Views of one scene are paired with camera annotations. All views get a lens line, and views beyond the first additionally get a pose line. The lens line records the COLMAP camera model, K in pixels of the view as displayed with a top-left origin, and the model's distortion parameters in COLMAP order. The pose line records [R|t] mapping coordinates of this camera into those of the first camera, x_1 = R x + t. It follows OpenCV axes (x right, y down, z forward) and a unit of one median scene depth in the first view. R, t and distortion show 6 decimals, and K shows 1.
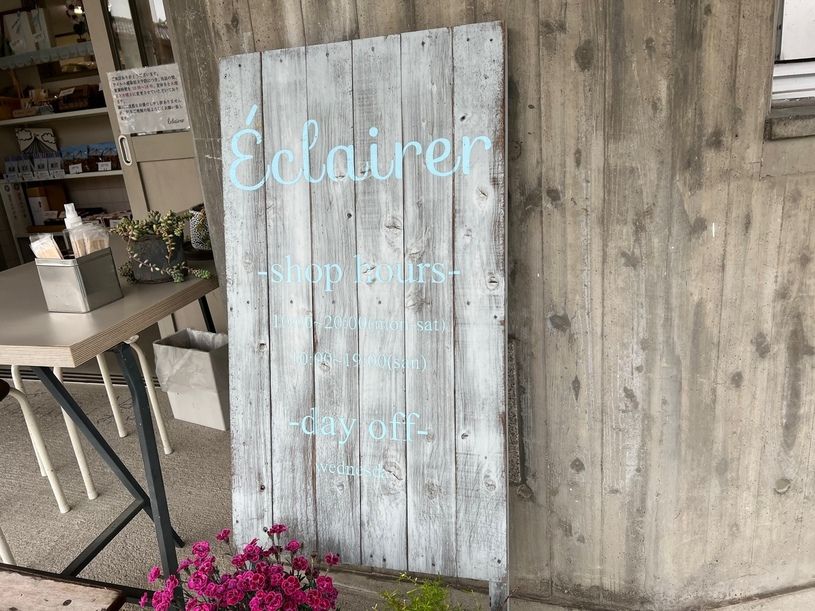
lens RADIAL K [[630.2, 0, 407.6], [0, 630.2, 303.4], [0, 0, 1]] dist [0.000443, -0.009753]
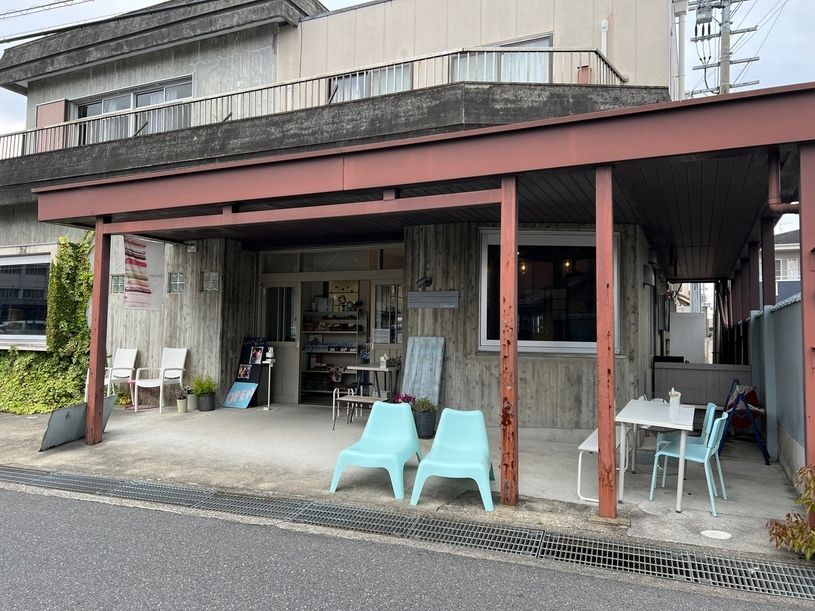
lens RADIAL K [[630.2, 0, 408.2], [0, 630.2, 305.2], [0, 0, 1]] dist [0.000443, -0.009753]
pose [[0.986343, 0.105989, -0.126075, 0.619519], [-0.142011, 0.934997, -0.324981, 1.750530], [0.083435, 0.338447, 0.937279, -6.332011]]
